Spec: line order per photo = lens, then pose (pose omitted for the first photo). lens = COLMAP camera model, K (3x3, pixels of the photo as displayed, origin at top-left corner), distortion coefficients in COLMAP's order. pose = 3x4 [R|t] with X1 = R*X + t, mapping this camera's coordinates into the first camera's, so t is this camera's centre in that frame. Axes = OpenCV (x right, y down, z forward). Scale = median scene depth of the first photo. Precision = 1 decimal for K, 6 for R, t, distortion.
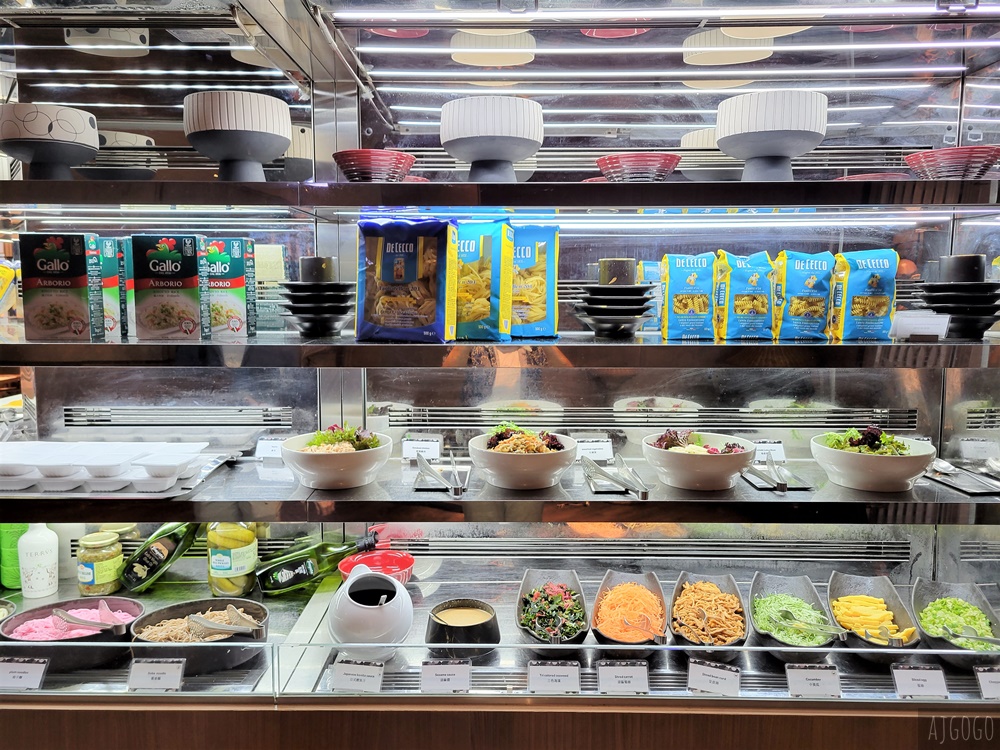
lens RADIAL K [[769.1, 0, 497.4], [0, 769.1, 367.1], [0, 0, 1]] dist [0.011143, 0.005666]
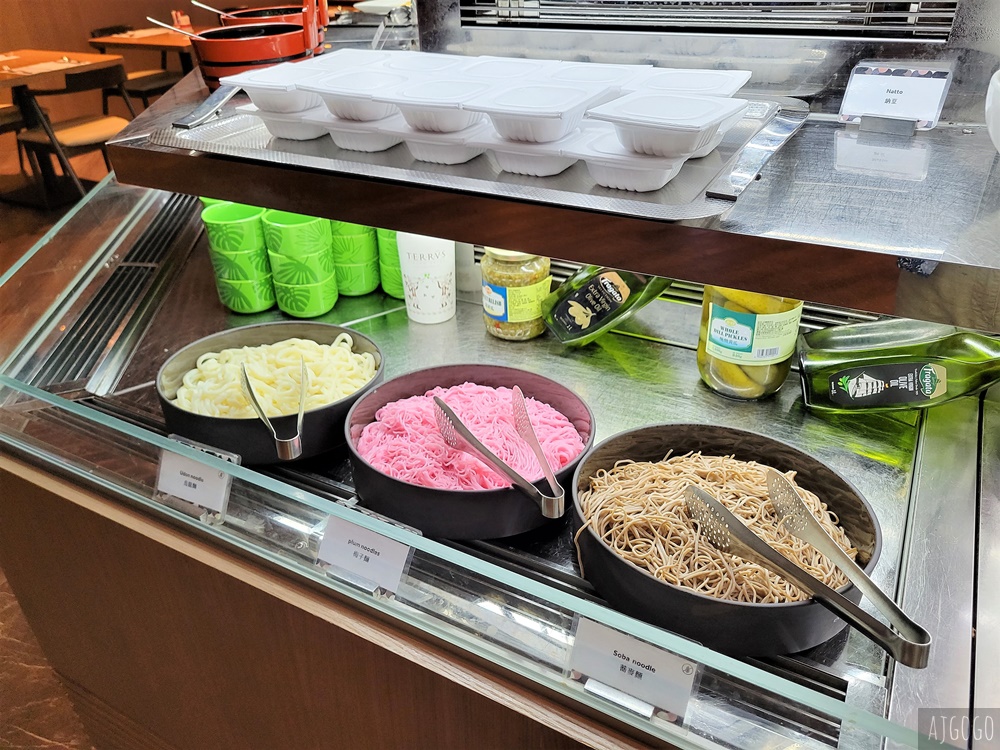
lens RADIAL K [[769.1, 0, 497.4], [0, 769.1, 367.1], [0, 0, 1]] dist [0.011143, 0.005666]
pose [[0.875494, 0.218280, -0.431120, -0.268881], [-0.012203, 0.901867, 0.431842, 0.060545], [0.483075, -0.372814, 0.792242, 0.521824]]
